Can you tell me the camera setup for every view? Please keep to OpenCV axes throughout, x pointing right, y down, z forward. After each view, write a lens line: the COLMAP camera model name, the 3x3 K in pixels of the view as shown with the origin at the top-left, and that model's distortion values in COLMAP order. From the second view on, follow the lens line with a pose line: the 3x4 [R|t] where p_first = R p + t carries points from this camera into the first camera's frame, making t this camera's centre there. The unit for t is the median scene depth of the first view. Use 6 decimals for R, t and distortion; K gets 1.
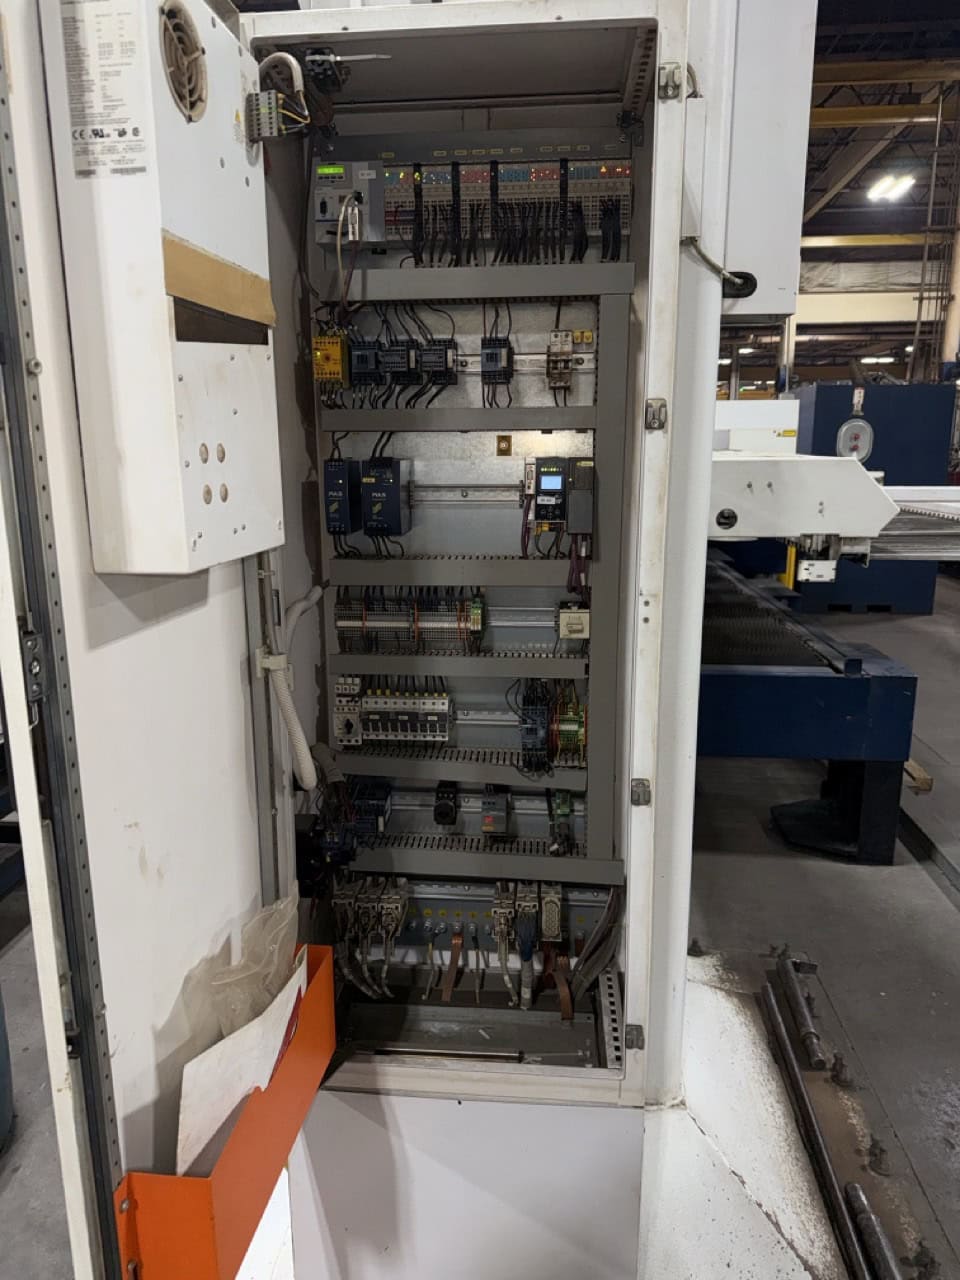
lens RADIAL K [[902.3, 0, 480.5], [0, 902.3, 645.0], [0, 0, 1]] dist [-0.060587, 0.016591]
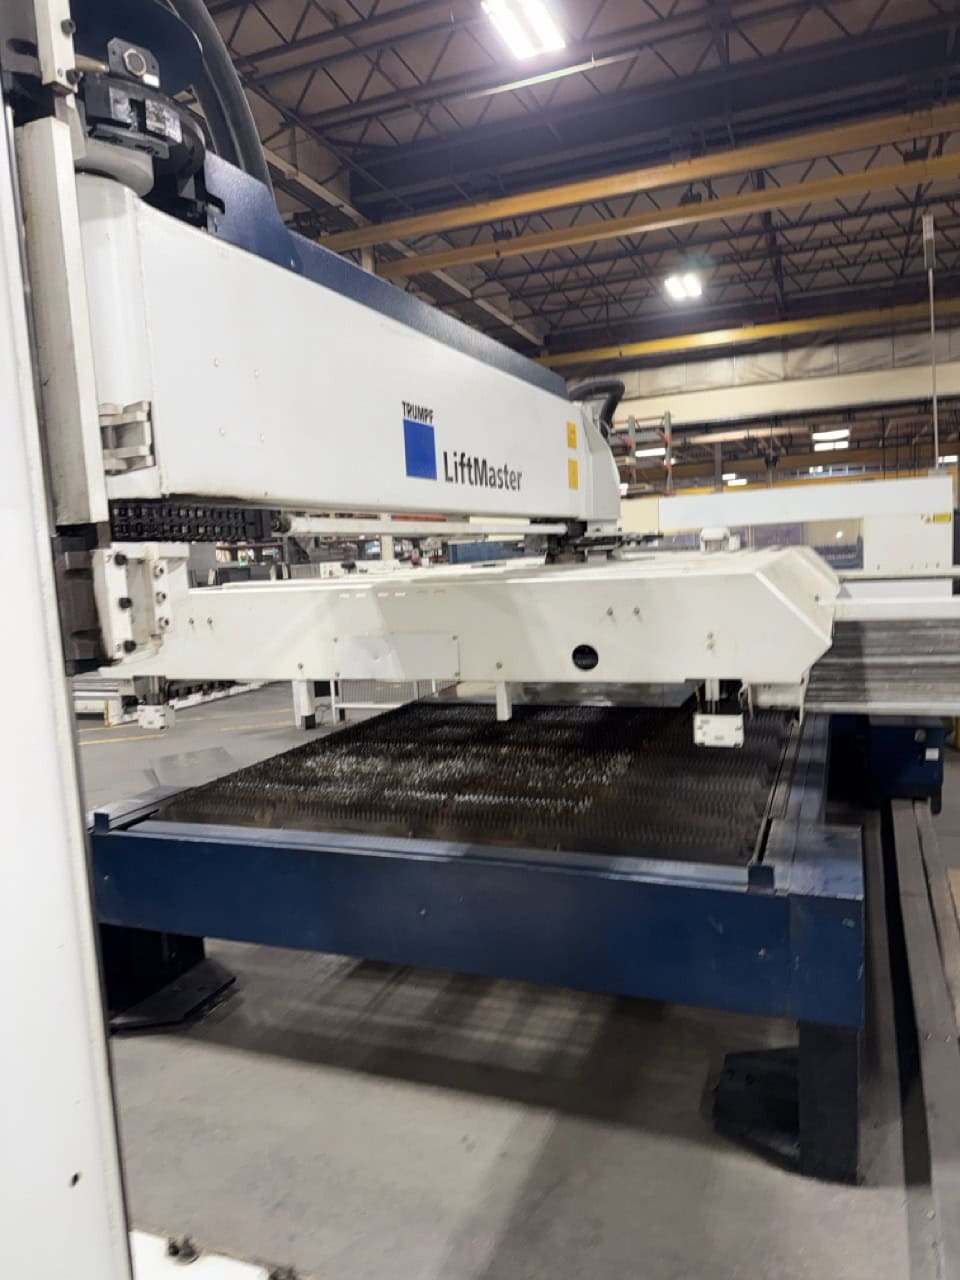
lens RADIAL K [[902.3, 0, 479.8], [0, 902.3, 633.1], [0, 0, 1]] dist [-0.060587, 0.016591]
pose [[0.956092, -0.019293, -0.292432, 0.406070], [-0.015418, 0.993138, -0.115927, -0.074500], [0.292662, 0.115346, 0.949234, 0.277993]]
